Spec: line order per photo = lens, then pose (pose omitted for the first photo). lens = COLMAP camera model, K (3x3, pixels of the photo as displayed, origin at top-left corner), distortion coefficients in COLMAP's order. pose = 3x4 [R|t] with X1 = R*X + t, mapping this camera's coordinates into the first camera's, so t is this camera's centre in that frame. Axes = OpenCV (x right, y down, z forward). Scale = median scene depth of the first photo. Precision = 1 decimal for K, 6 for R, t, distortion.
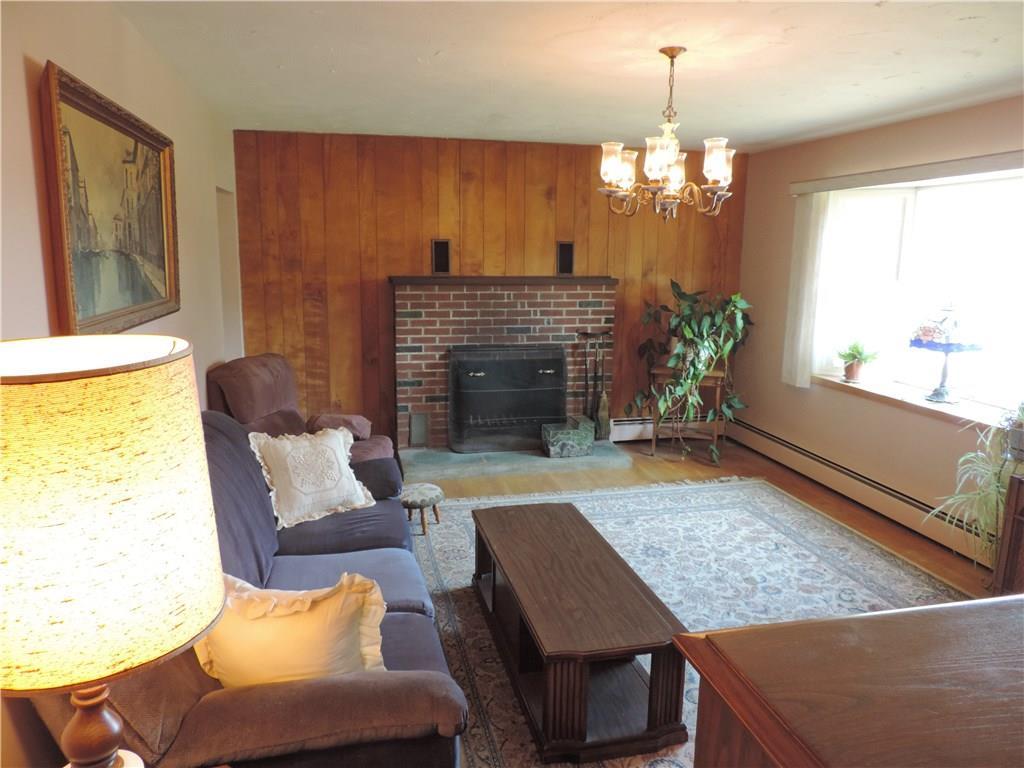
lens RADIAL K [[745.8, 0, 512.9], [0, 745.8, 373.3], [0, 0, 1]] dist [-0.007359, 0.000318]
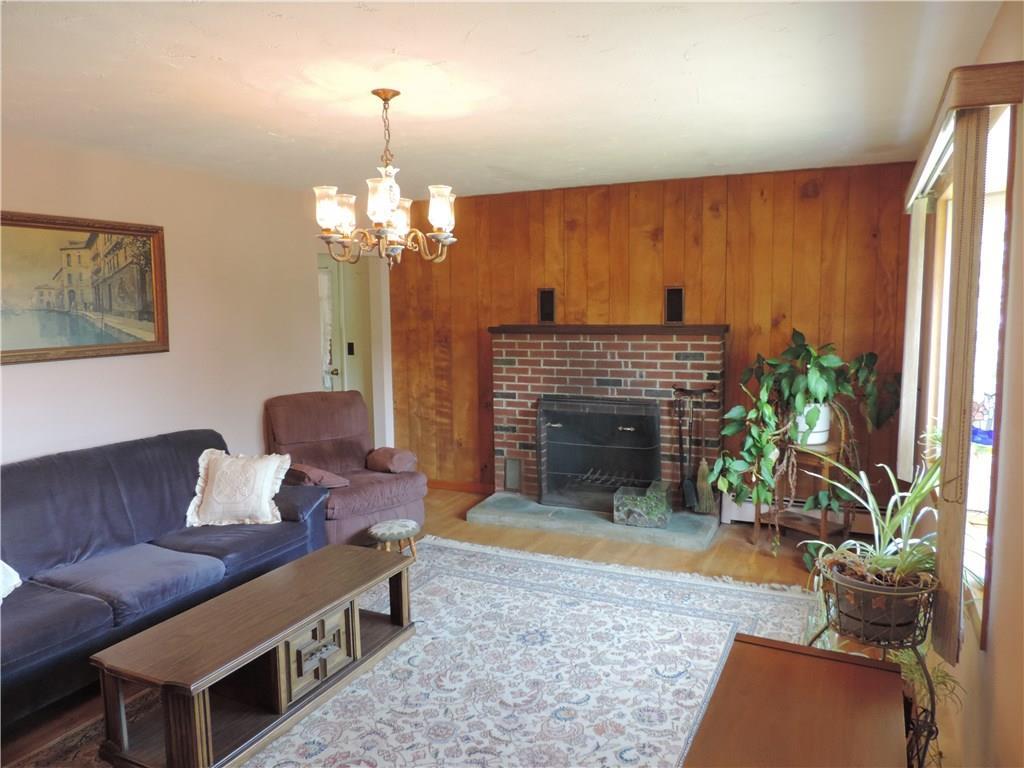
lens RADIAL K [[734.5, 0, 512.0], [0, 734.5, 384.0], [0, 0, 1]] dist [-0.008064, -0.001704]
pose [[0.782069, 0.048913, -0.621269, 0.493247], [-0.080748, 0.996465, -0.023195, -0.024931], [0.617938, 0.068306, 0.783254, 0.206824]]
